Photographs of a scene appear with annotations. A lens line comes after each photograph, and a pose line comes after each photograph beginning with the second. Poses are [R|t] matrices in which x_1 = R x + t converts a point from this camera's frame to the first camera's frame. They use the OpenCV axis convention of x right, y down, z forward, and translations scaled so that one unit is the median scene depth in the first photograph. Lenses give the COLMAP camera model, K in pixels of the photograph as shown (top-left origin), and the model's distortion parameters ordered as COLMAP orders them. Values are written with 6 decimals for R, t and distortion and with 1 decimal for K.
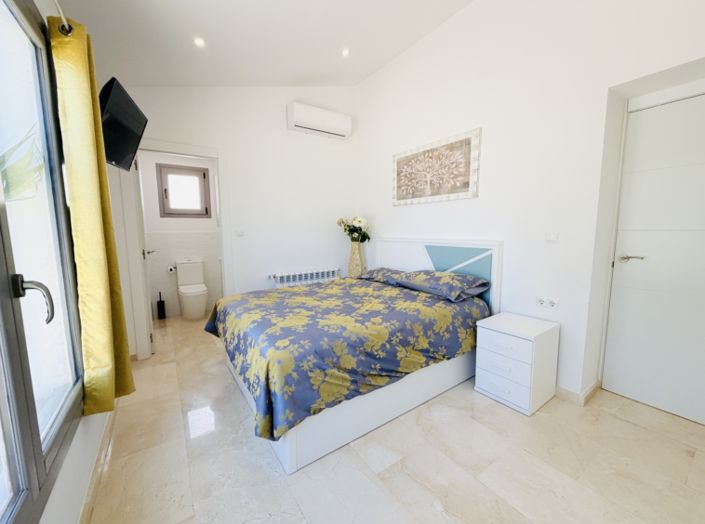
lens RADIAL K [[279.7, 0, 351.9], [0, 279.7, 260.2], [0, 0, 1]] dist [0.001692, -0.003279]
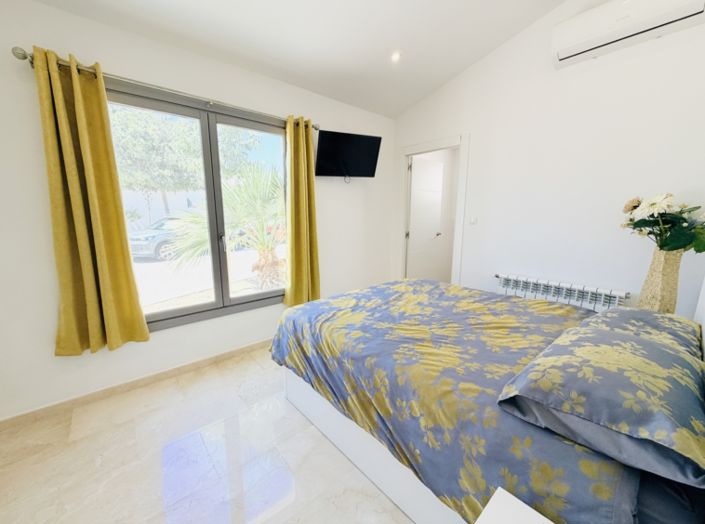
lens RADIAL K [[279.7, 0, 351.6], [0, 279.7, 265.2], [0, 0, 1]] dist [0.001692, -0.003279]
pose [[0.121147, 0.190130, -0.974256, 0.691740], [-0.108476, 0.978142, 0.177400, -0.107322], [0.986690, 0.084192, 0.139123, 0.686071]]
